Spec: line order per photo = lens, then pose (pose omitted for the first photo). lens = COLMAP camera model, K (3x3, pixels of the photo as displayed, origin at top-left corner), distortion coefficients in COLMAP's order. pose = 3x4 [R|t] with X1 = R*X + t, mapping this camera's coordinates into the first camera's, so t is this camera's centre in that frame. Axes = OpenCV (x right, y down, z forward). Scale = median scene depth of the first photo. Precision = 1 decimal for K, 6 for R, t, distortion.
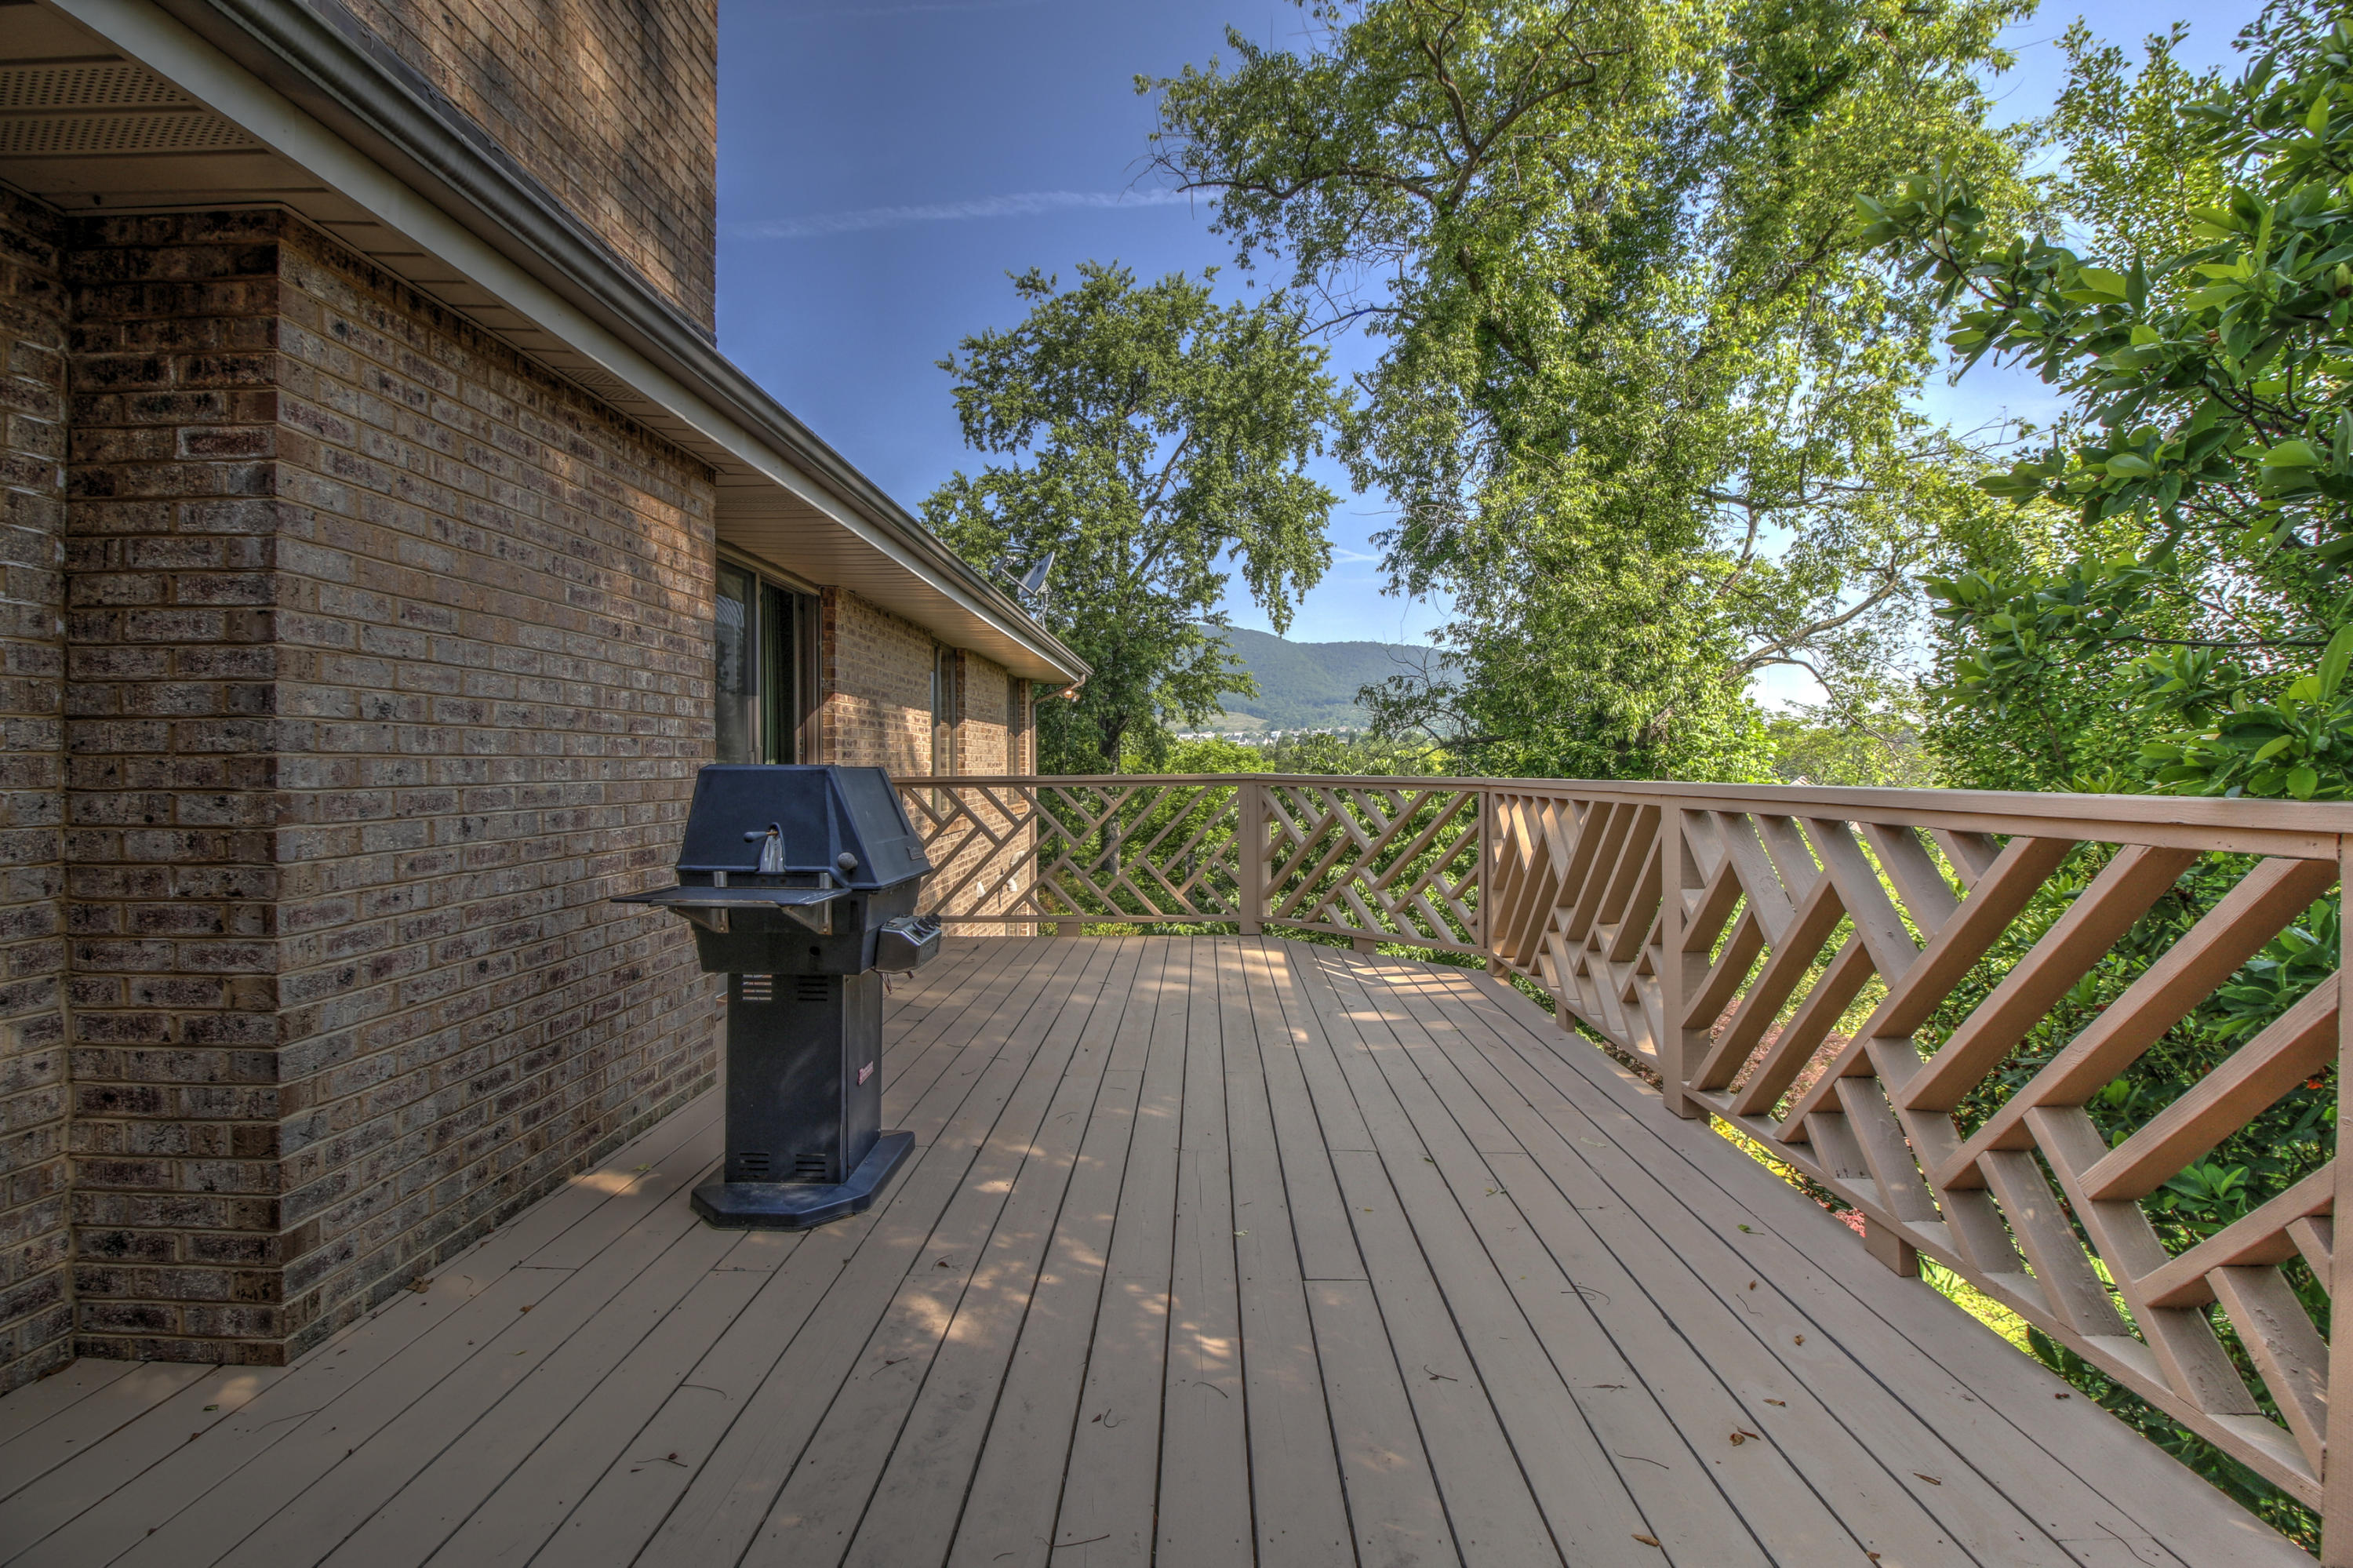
lens RADIAL K [[1087.1, 0, 1178.9], [0, 1087.1, 763.7], [0, 0, 1]] dist [0.005564, -0.015075]
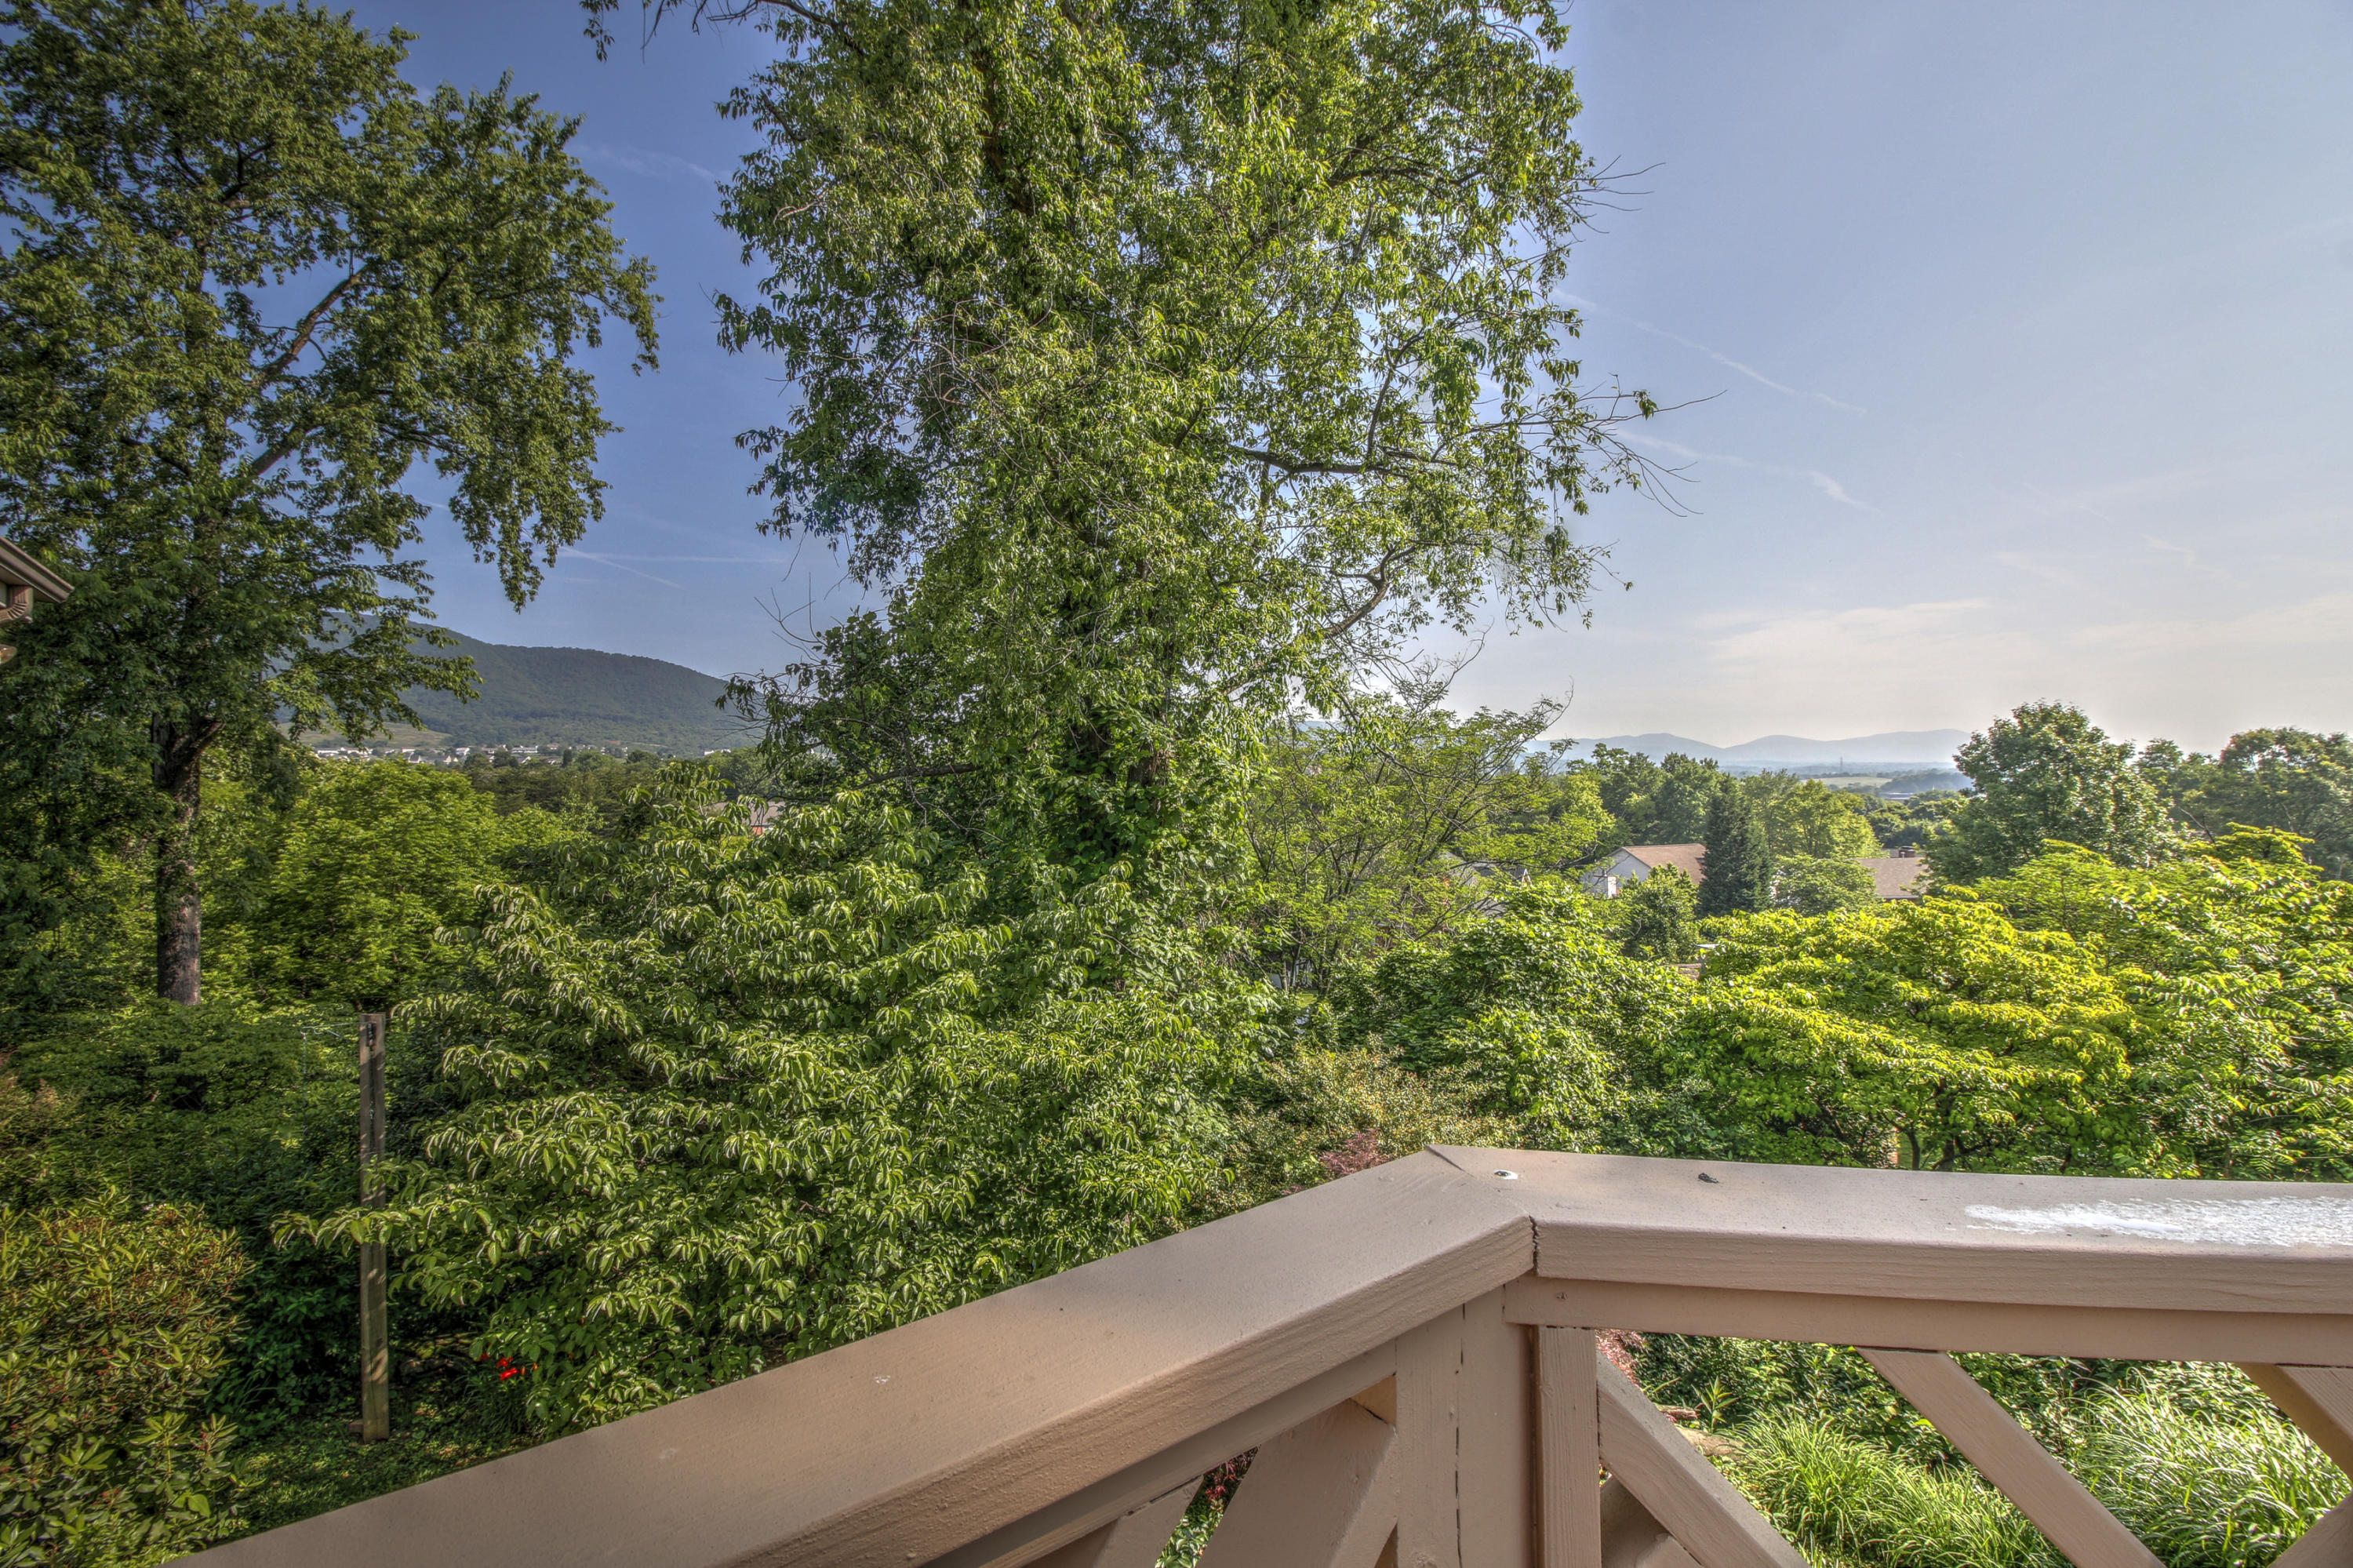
lens RADIAL K [[1087.1, 0, 1178.9], [0, 1087.1, 763.7], [0, 0, 1]] dist [0.005564, -0.015075]
pose [[0.781620, 0.006448, 0.623722, -0.006337], [0.005297, 0.999842, -0.016974, -0.008866], [-0.623733, 0.016571, 0.781462, 0.245365]]
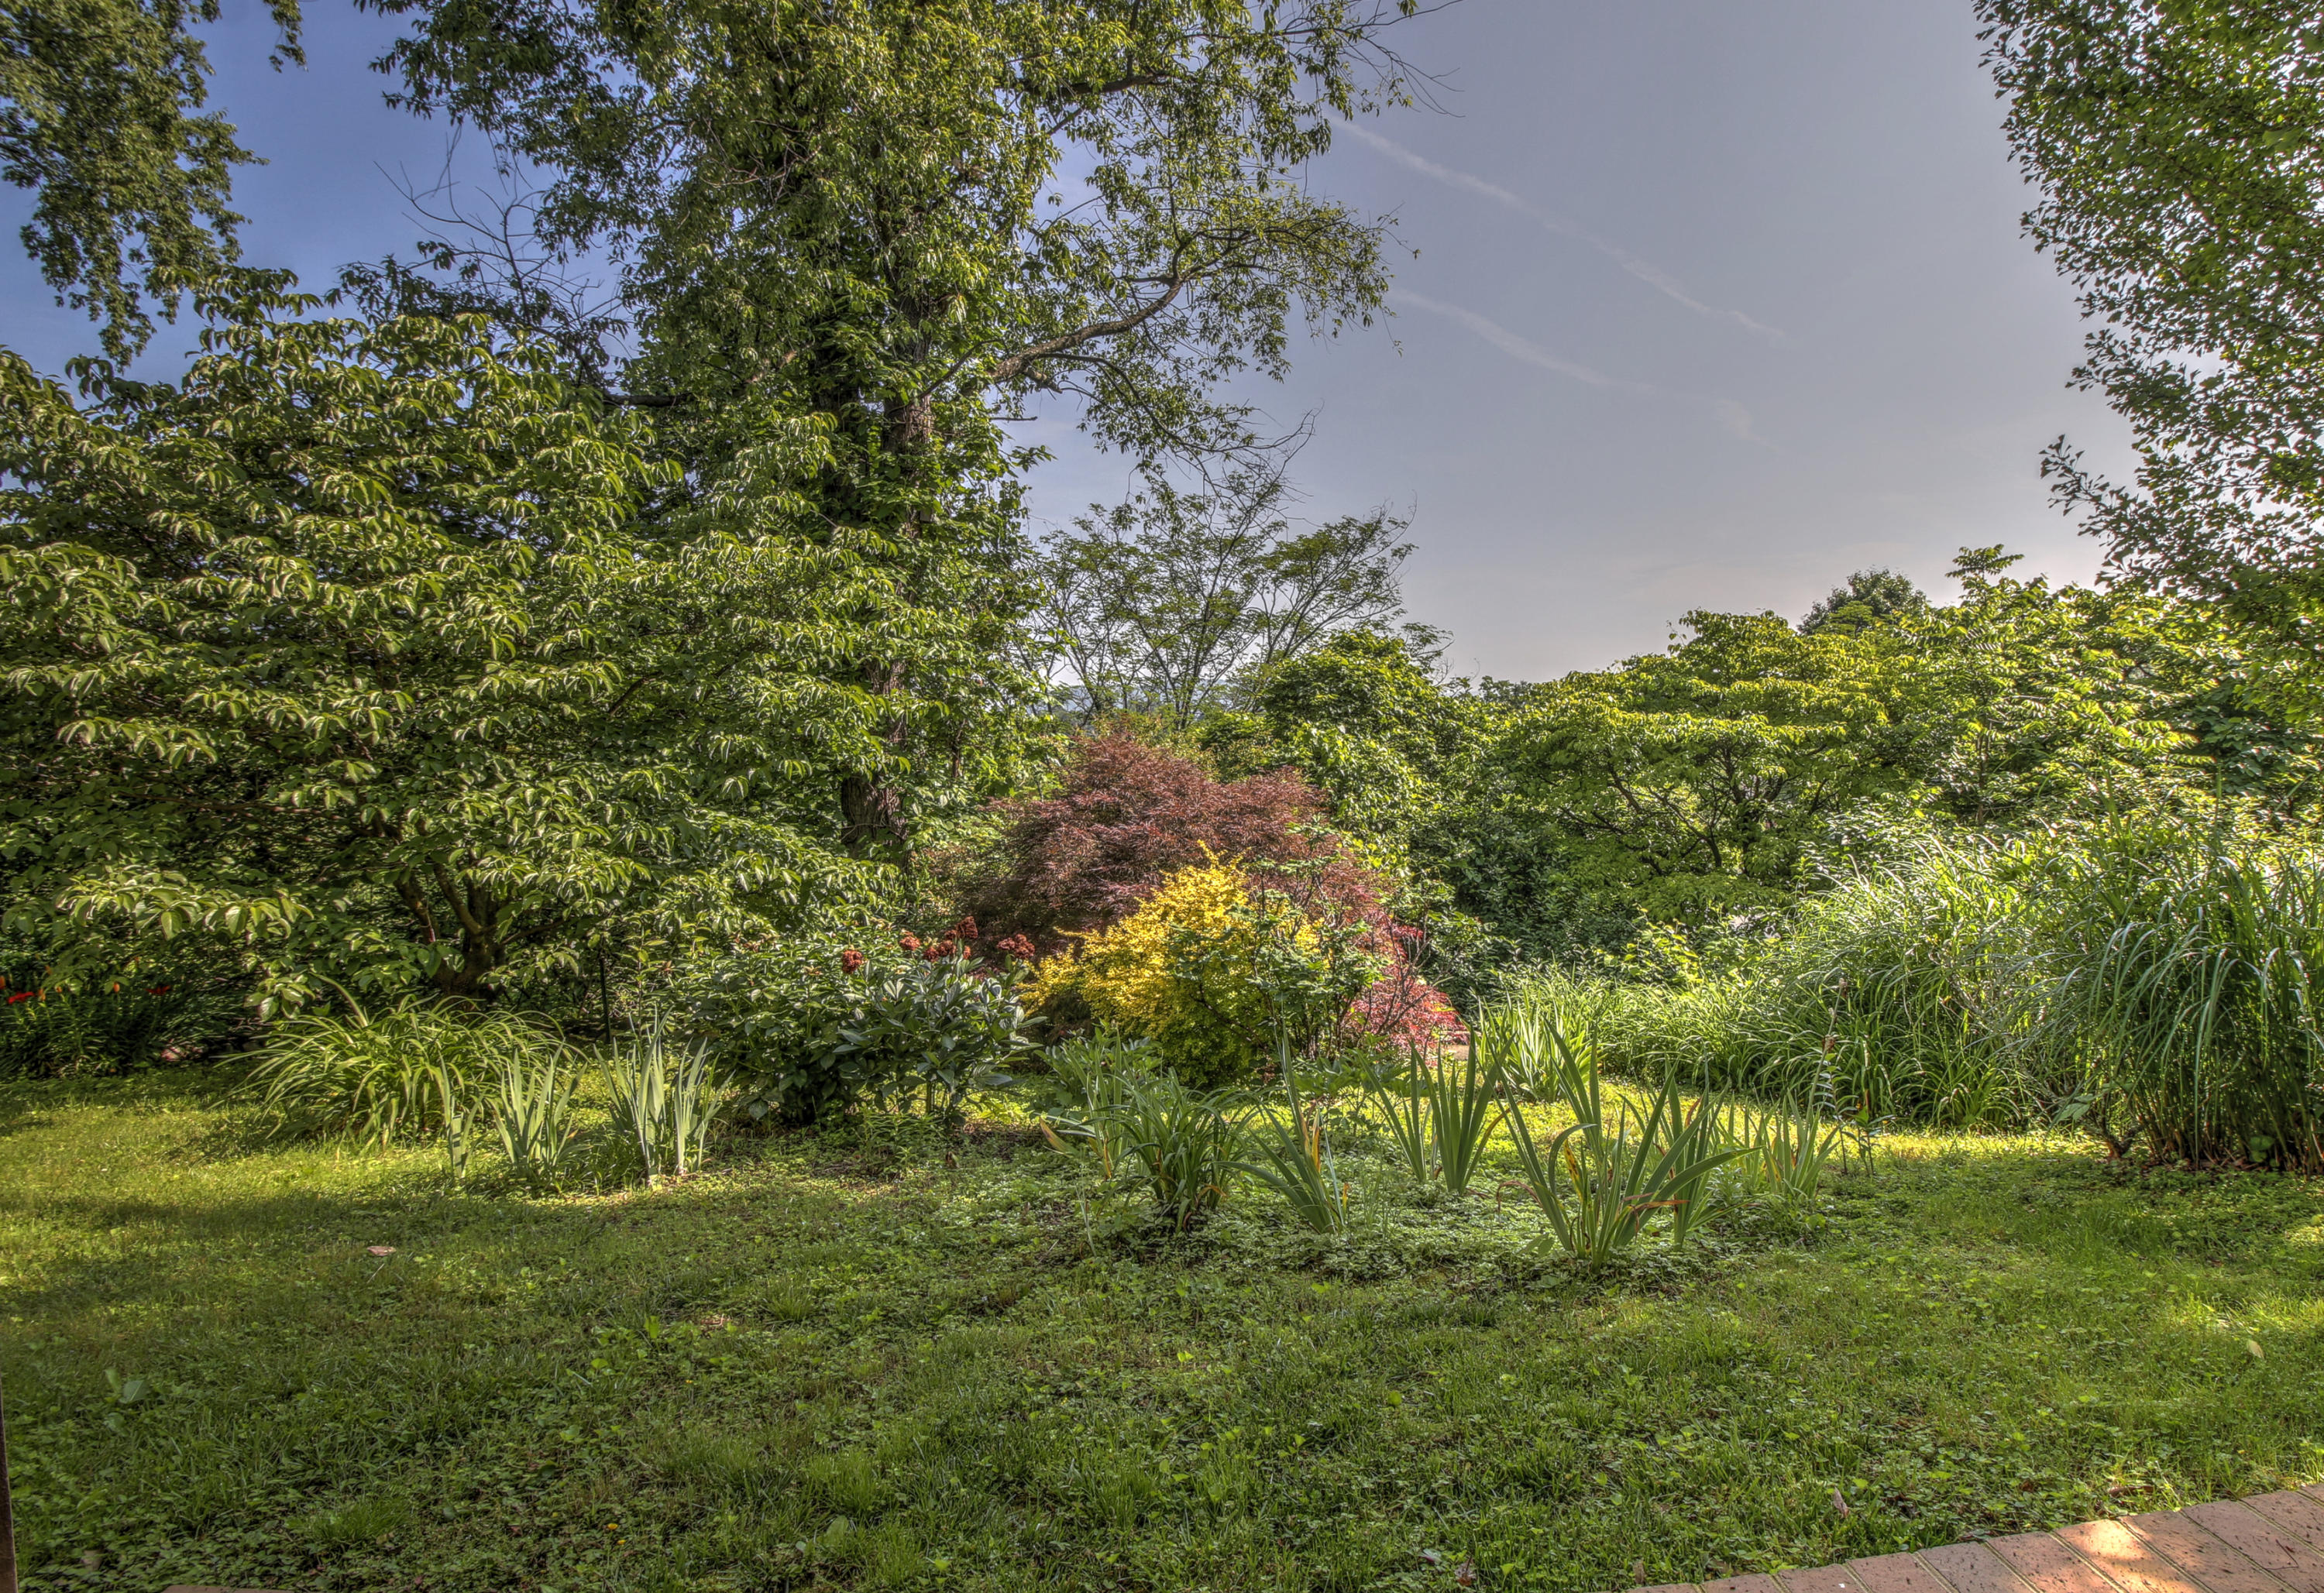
lens RADIAL K [[1191.6, 0, 1286.0], [0, 1191.6, 739.4], [0, 0, 1]] dist [0.000871, -0.010131]
pose [[0.645886, -0.020871, 0.763149, 0.019829], [0.039214, 0.999214, -0.005861, 0.099789], [-0.762426, 0.033711, 0.646196, 0.220957]]
